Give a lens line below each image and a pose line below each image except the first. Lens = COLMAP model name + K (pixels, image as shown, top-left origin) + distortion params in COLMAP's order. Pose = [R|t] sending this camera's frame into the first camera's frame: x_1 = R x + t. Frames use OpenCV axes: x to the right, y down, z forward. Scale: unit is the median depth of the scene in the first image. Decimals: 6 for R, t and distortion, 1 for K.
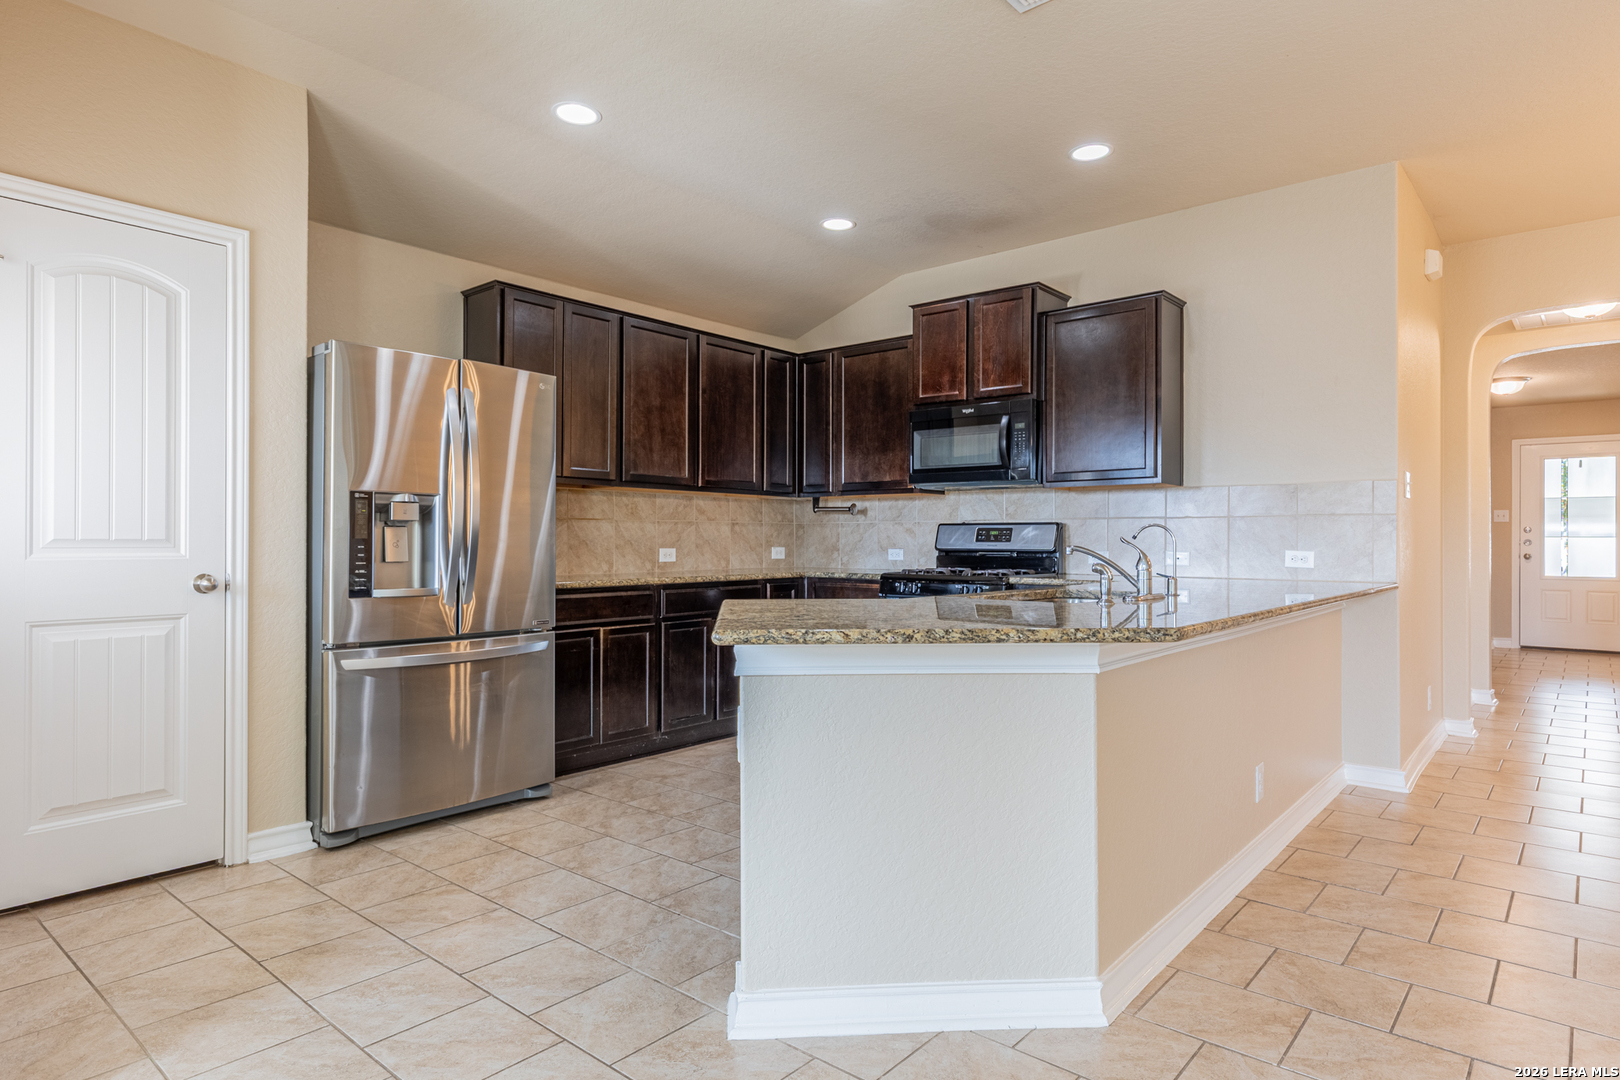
lens RADIAL K [[908.3, 0, 806.9], [0, 908.3, 534.9], [0, 0, 1]] dist [0.018125, 0.000219]
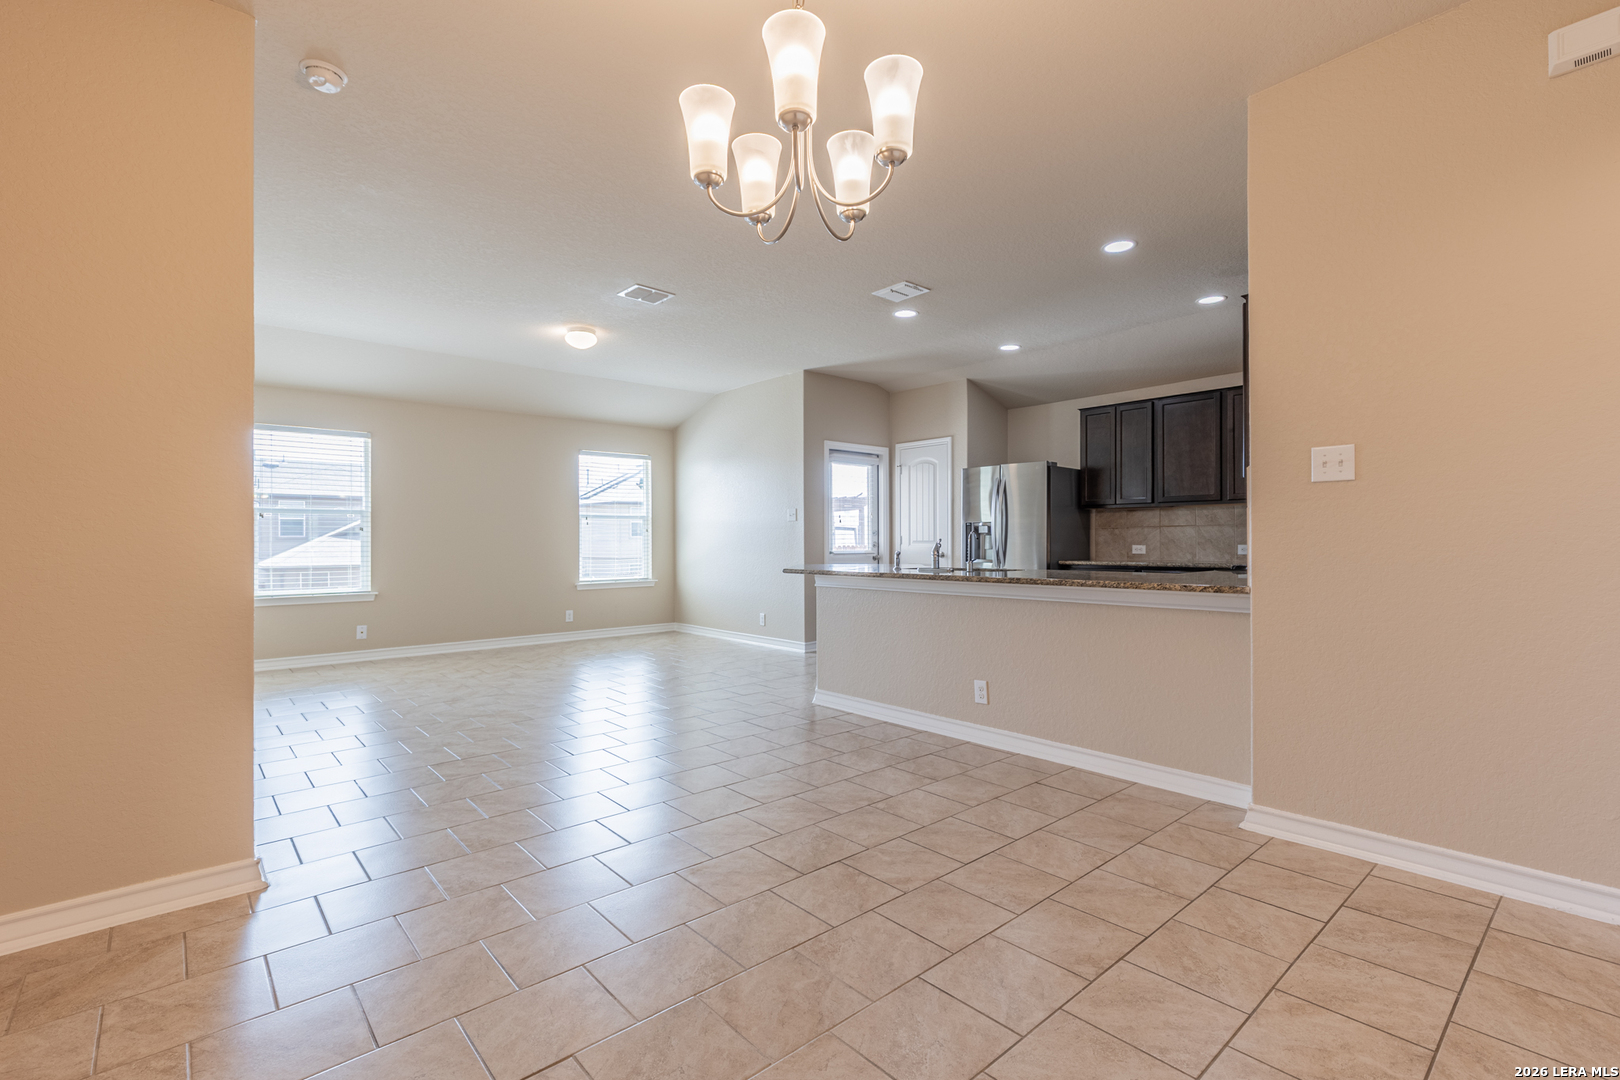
lens RADIAL K [[737.4, 0, 806.2], [0, 737.4, 541.4], [0, 0, 1]] dist [-0.000554, -0.000094]
pose [[-0.144861, 0.007729, -0.989422, 1.144913], [0.018273, 0.999820, 0.005135, -0.008857], [0.989283, -0.017336, -0.144976, 0.553305]]
